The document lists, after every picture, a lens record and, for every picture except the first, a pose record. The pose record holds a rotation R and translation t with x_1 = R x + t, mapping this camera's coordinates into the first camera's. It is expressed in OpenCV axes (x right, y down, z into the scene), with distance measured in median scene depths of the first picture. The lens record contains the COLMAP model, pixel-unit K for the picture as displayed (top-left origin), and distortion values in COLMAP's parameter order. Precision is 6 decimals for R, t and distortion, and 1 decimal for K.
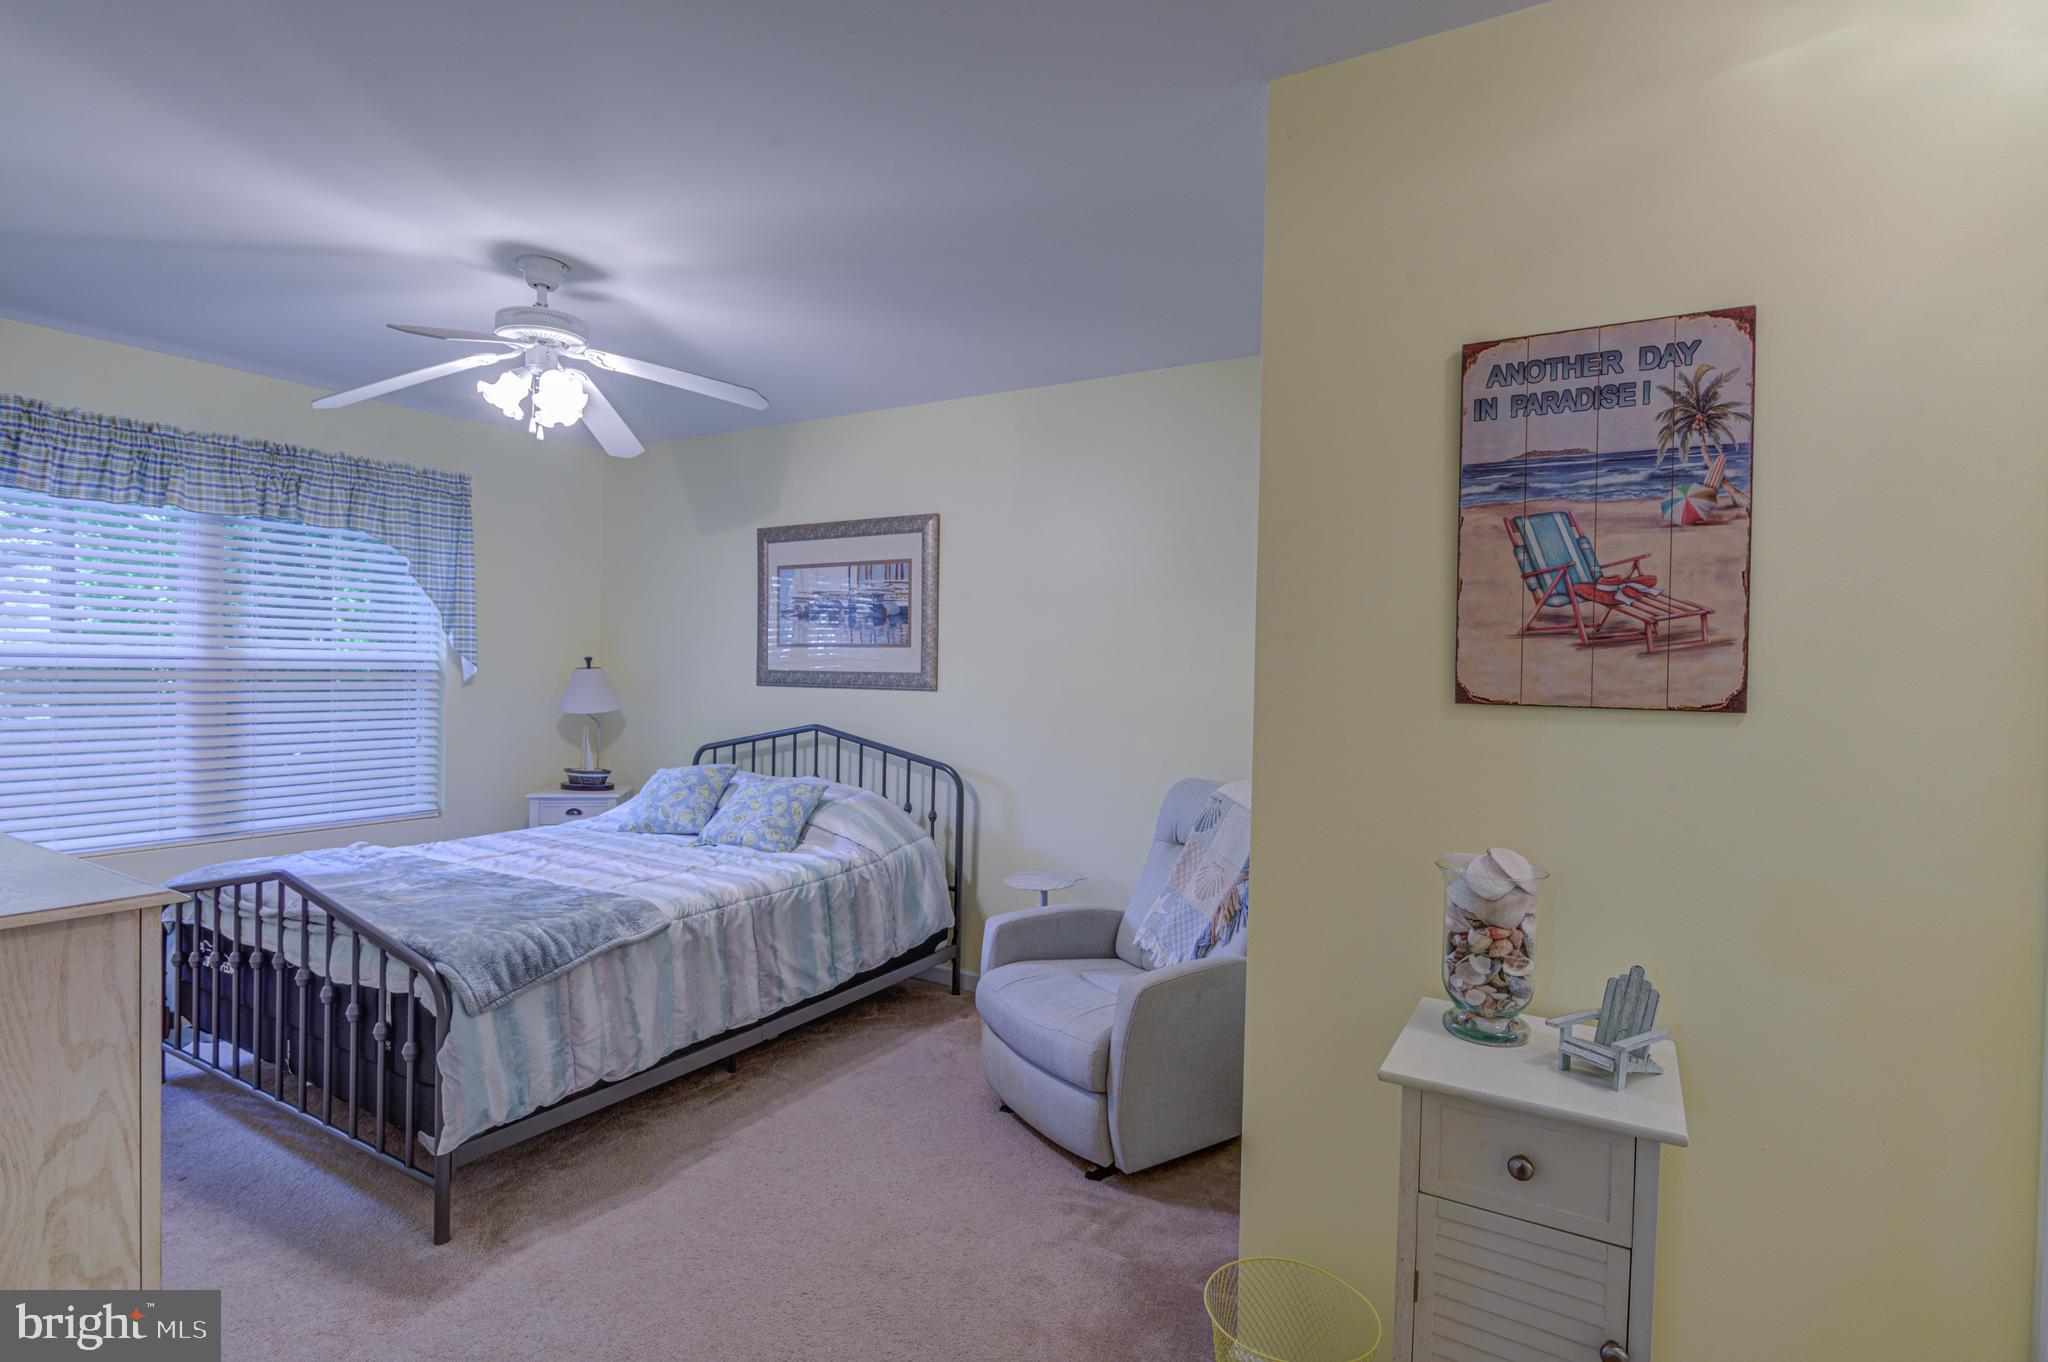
lens RADIAL K [[990.7, 0, 1020.6], [0, 990.7, 676.3], [0, 0, 1]] dist [-0.009271, -0.000770]
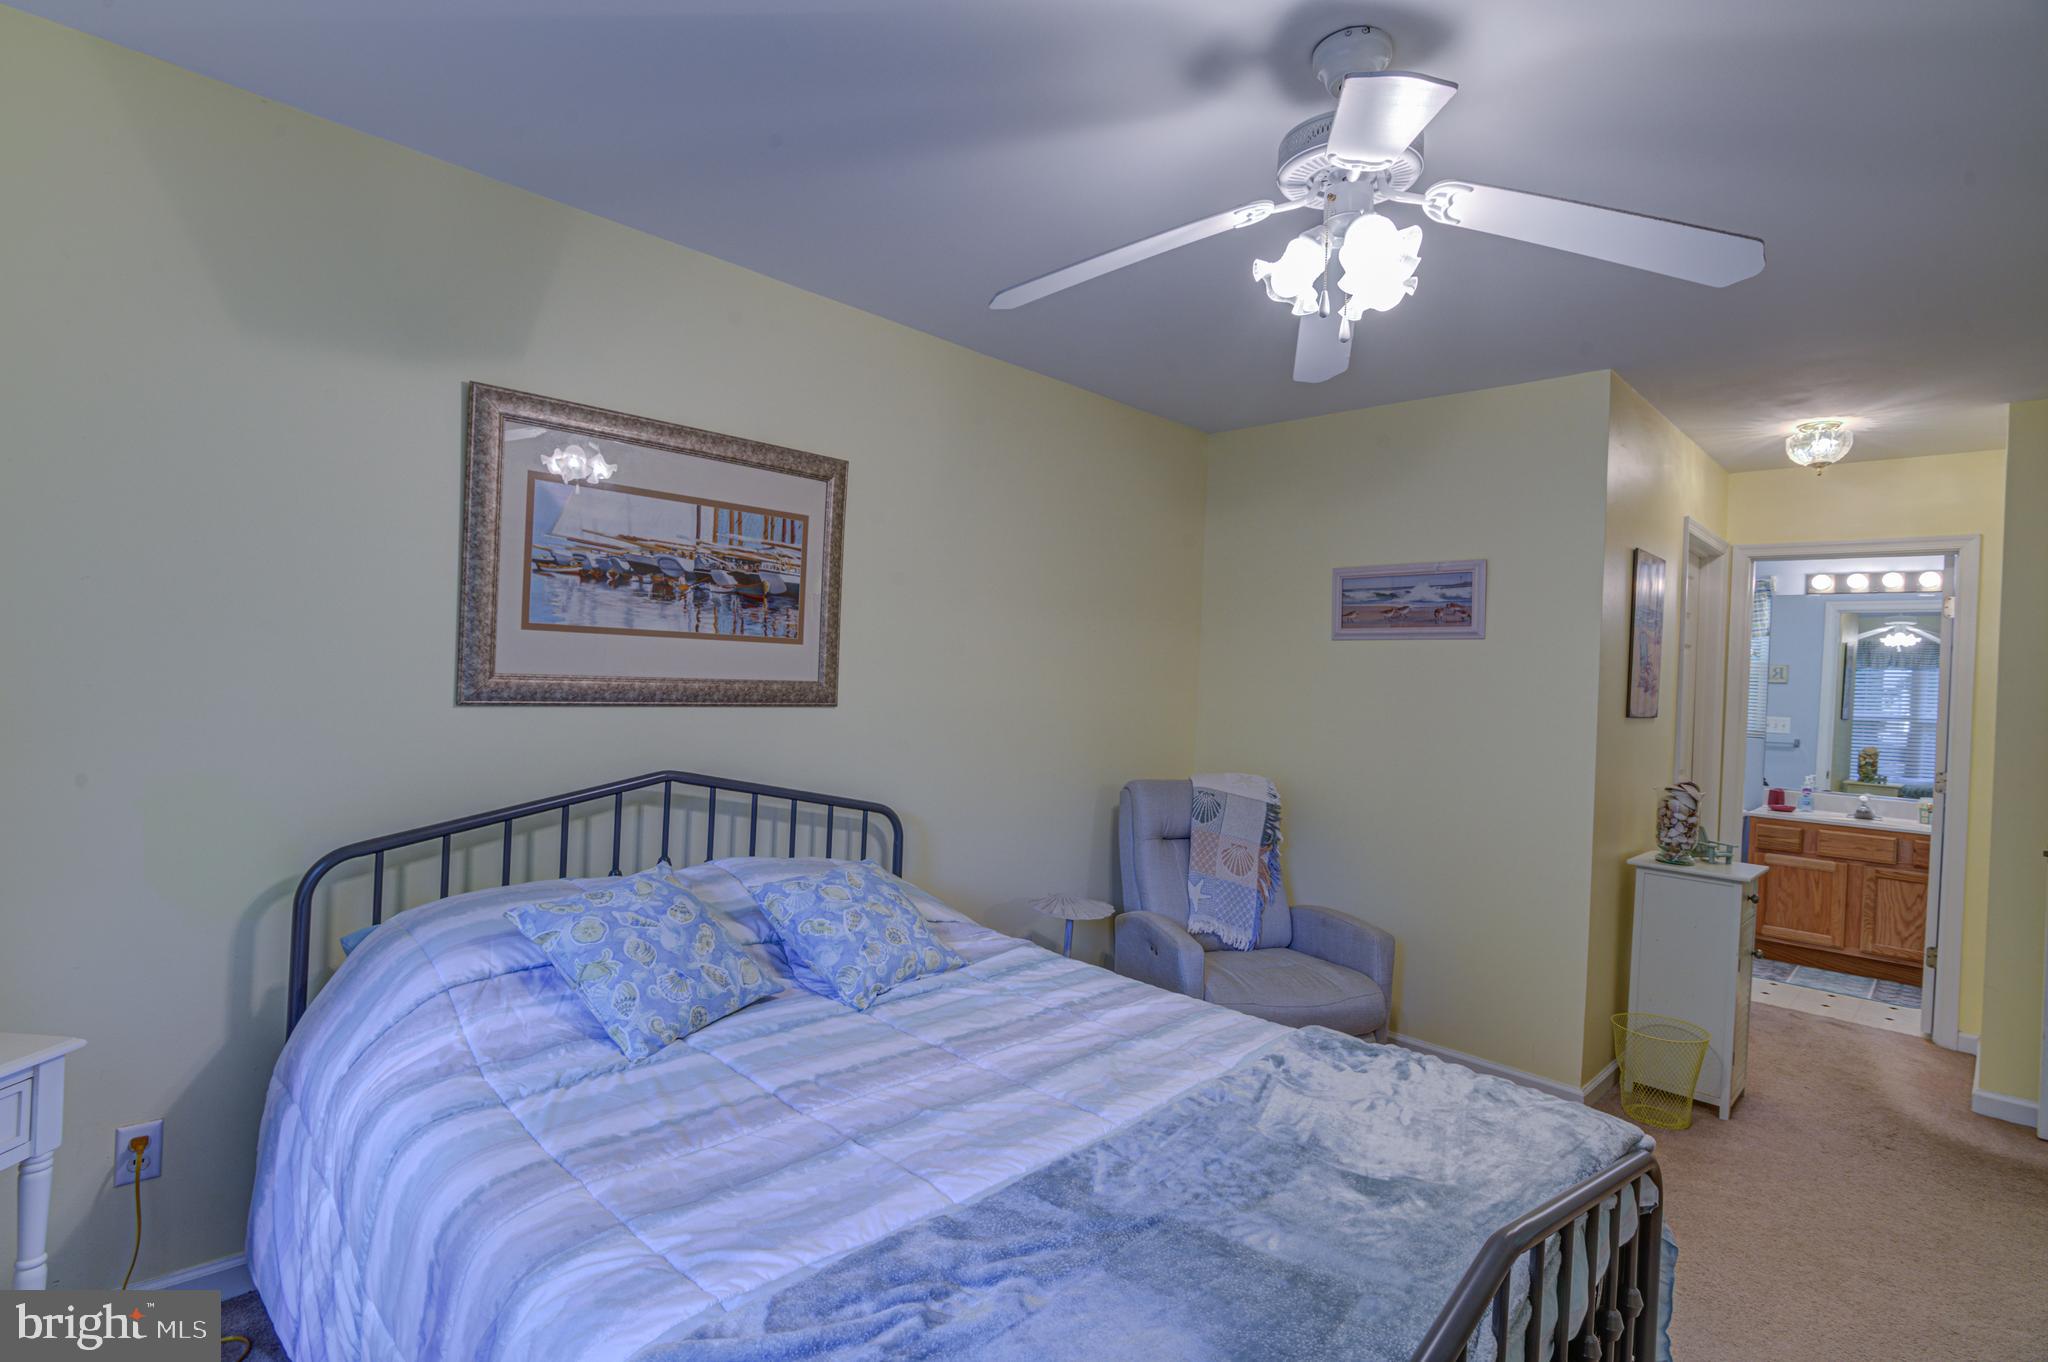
lens RADIAL K [[990.7, 0, 1028.9], [0, 990.7, 675.7], [0, 0, 1]] dist [-0.009271, -0.000770]
pose [[0.233775, -0.013591, 0.972196, -0.786344], [-0.029366, 0.999347, 0.021032, -0.027930], [-0.971847, -0.033466, 0.233224, 0.722092]]
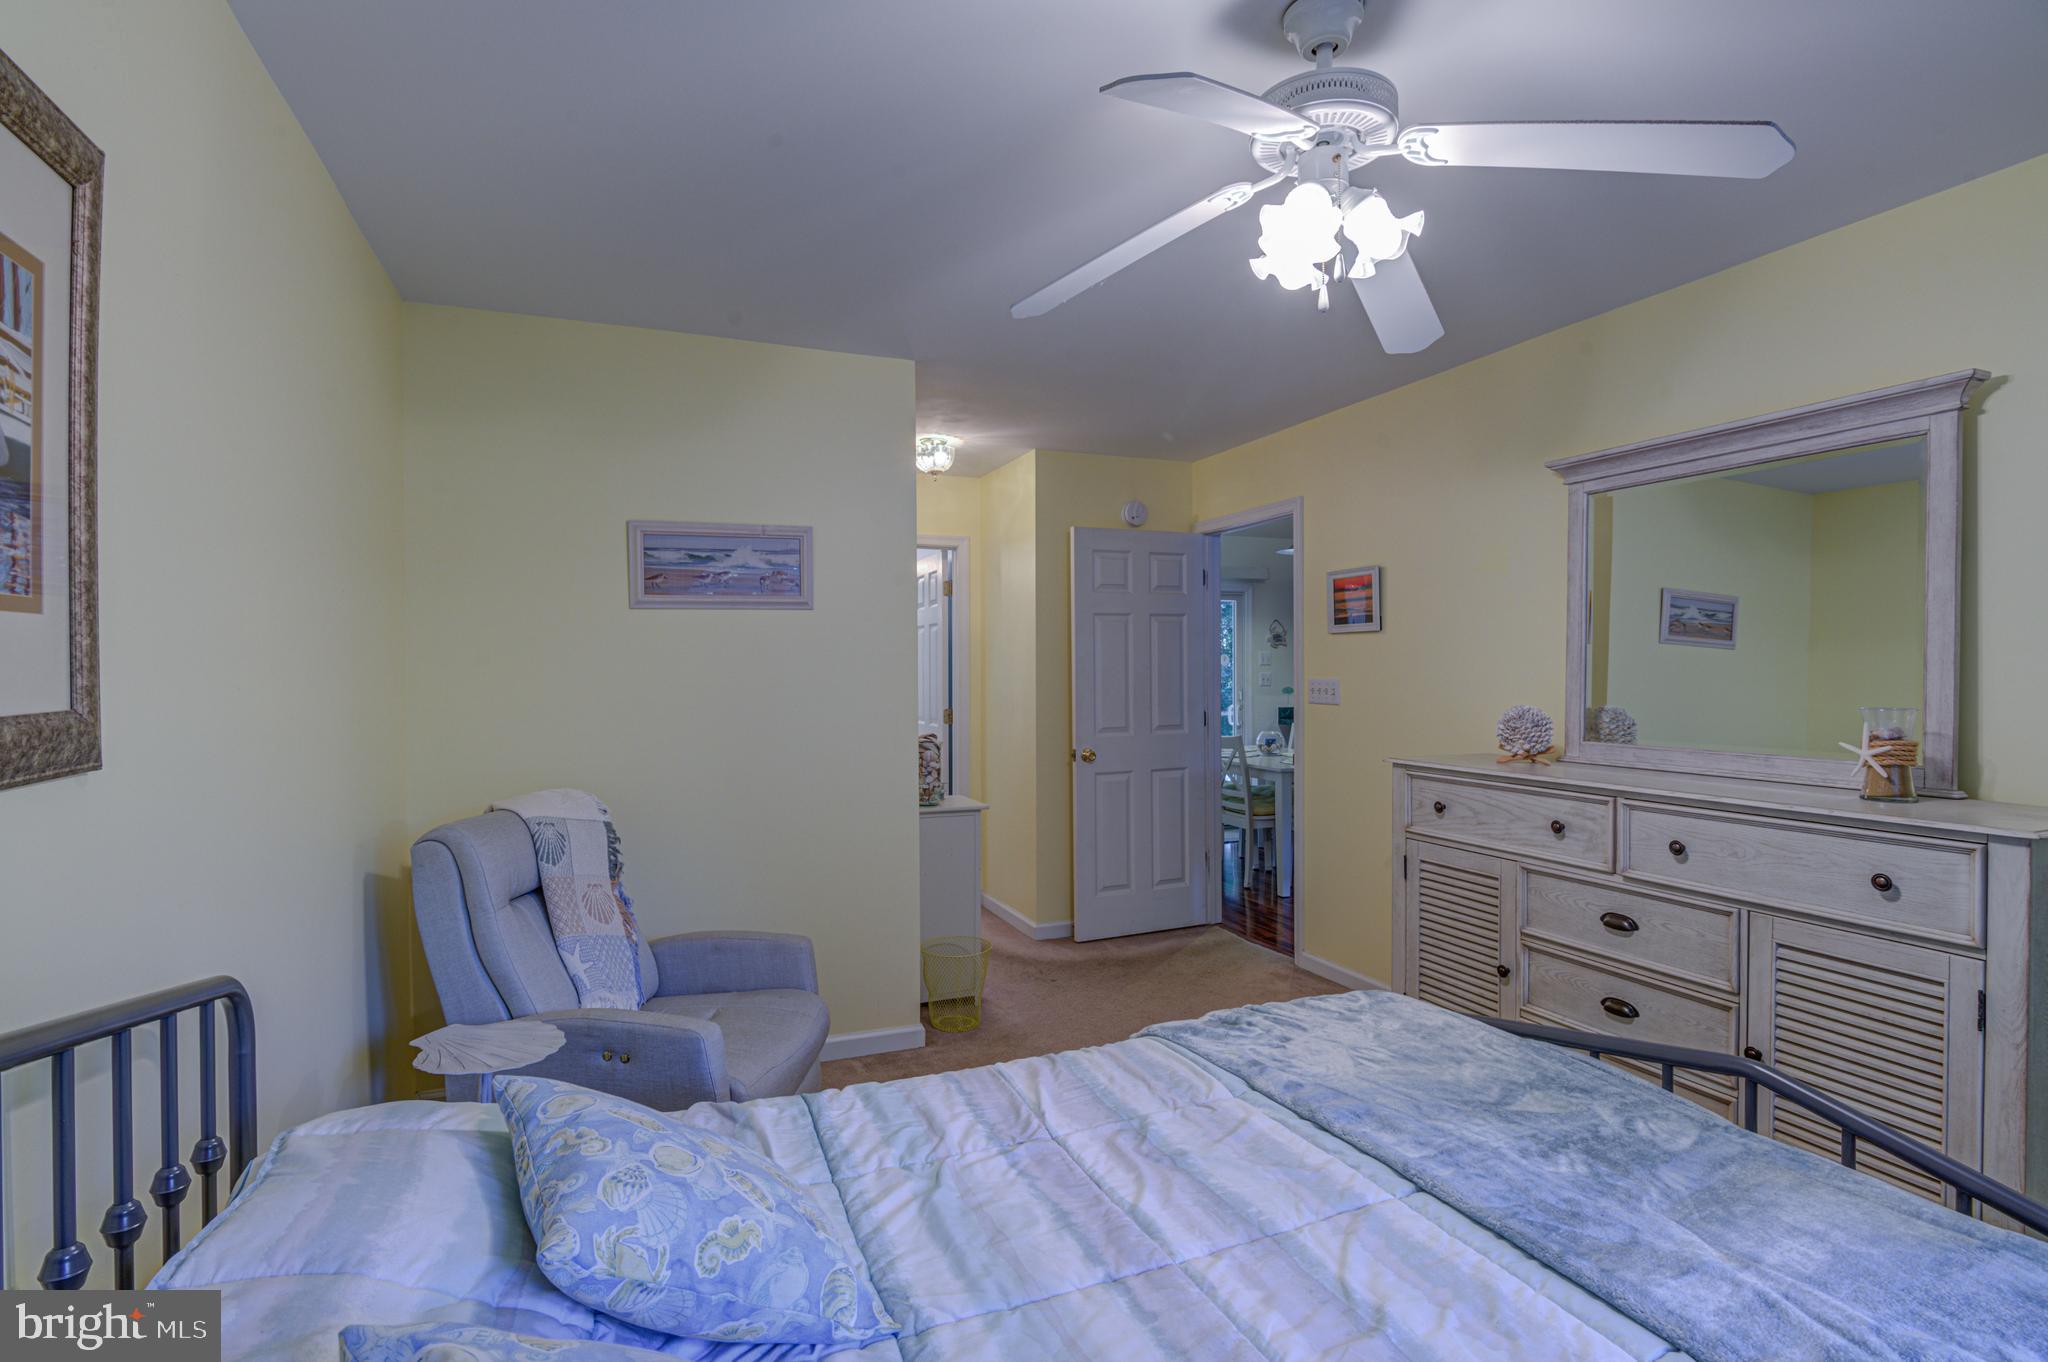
lens RADIAL K [[990.7, 0, 1010.1], [0, 990.7, 675.2], [0, 0, 1]] dist [-0.009271, -0.000770]
pose [[-0.799941, -0.022794, 0.599646, -0.486059], [-0.006706, 0.999555, 0.029049, -0.023361], [-0.600042, 0.019216, -0.799738, 1.109553]]
